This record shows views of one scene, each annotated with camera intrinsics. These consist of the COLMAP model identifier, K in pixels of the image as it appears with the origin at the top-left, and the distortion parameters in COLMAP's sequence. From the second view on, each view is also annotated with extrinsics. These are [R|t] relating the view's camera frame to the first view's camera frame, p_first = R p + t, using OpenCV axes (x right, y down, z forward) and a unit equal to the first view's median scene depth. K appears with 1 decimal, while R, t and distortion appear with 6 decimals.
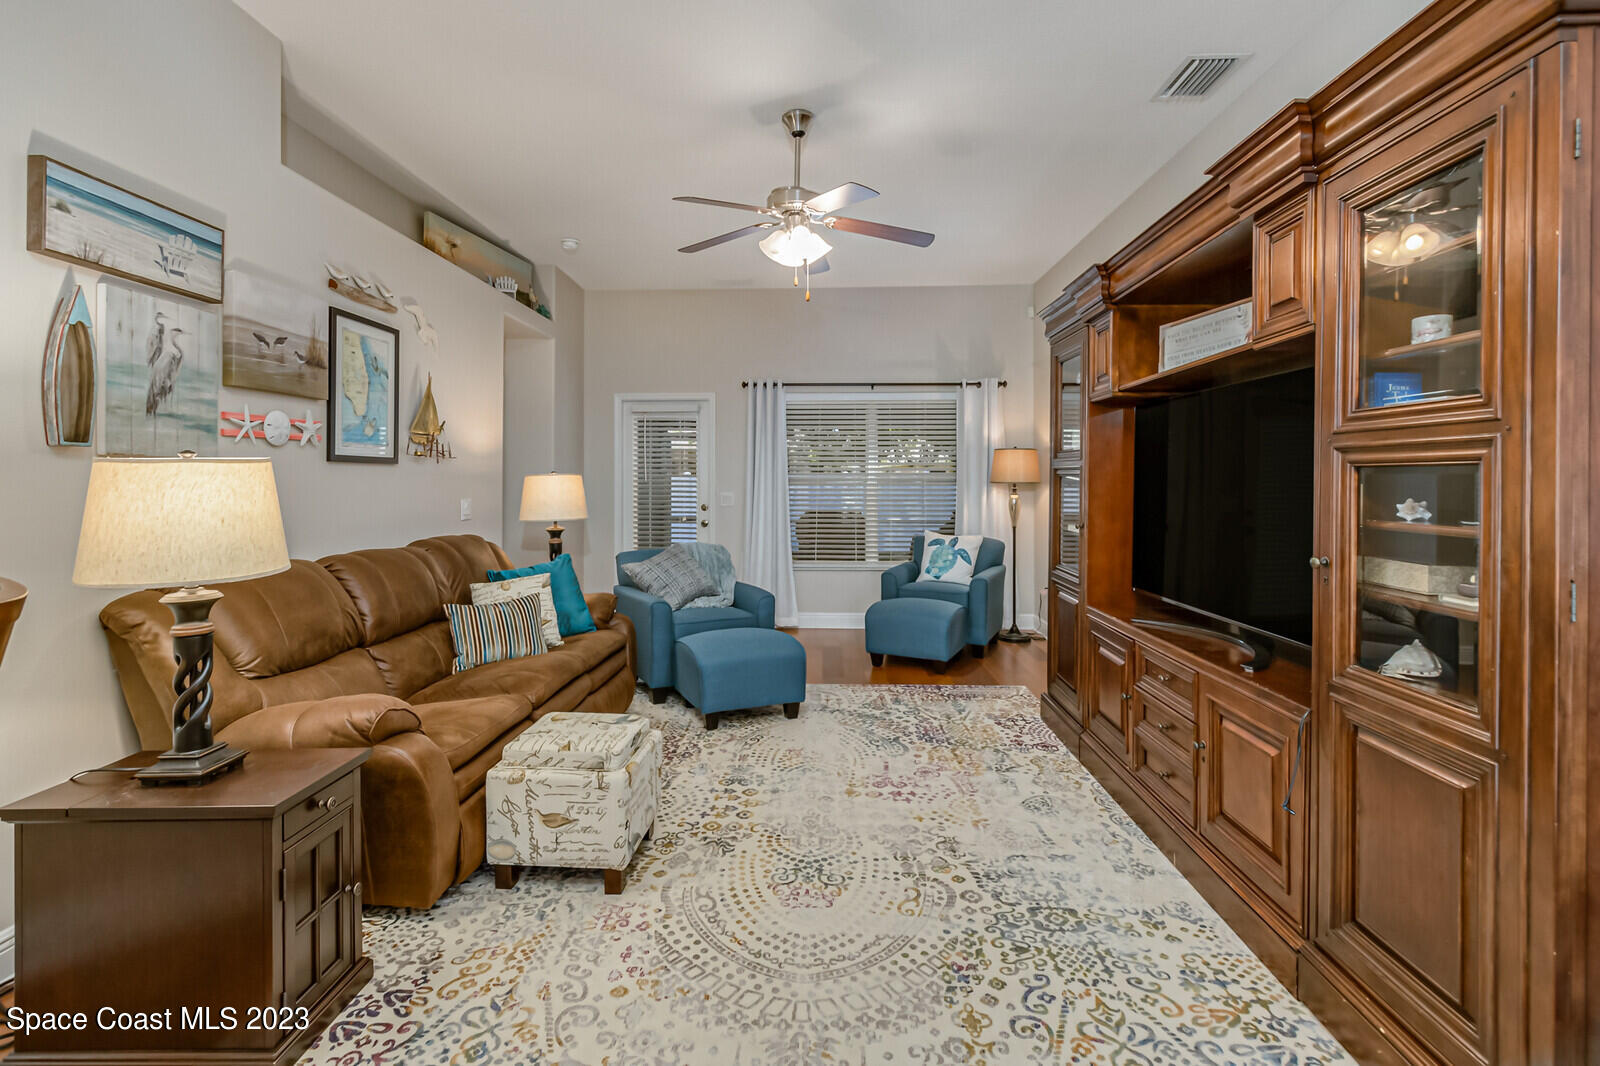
lens RADIAL K [[752.6, 0, 804.2], [0, 752.6, 480.8], [0, 0, 1]] dist [0.006670, -0.001792]
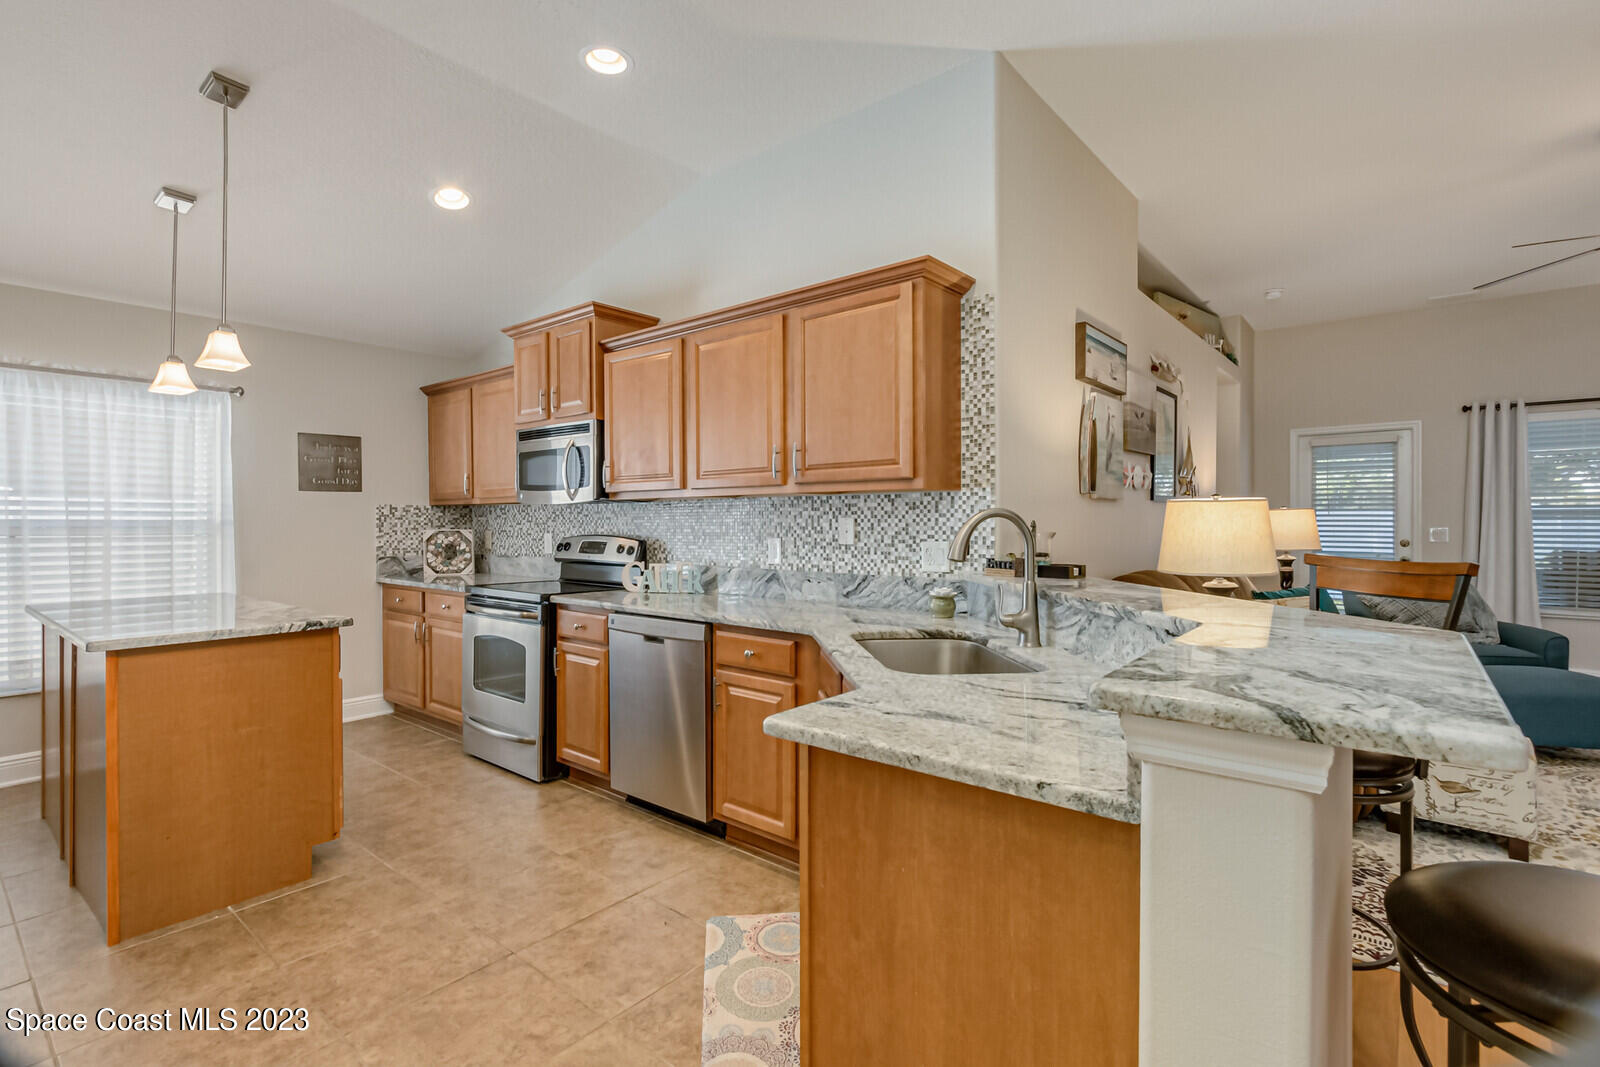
lens RADIAL K [[752.6, 0, 800.3], [0, 752.6, 523.2], [0, 0, 1]] dist [0.006670, -0.001792]
pose [[0.780186, -0.000206, -0.625547, -0.280156], [0.004417, 0.999977, 0.005179, 0.005419], [0.625531, -0.006804, 0.780169, -0.450914]]
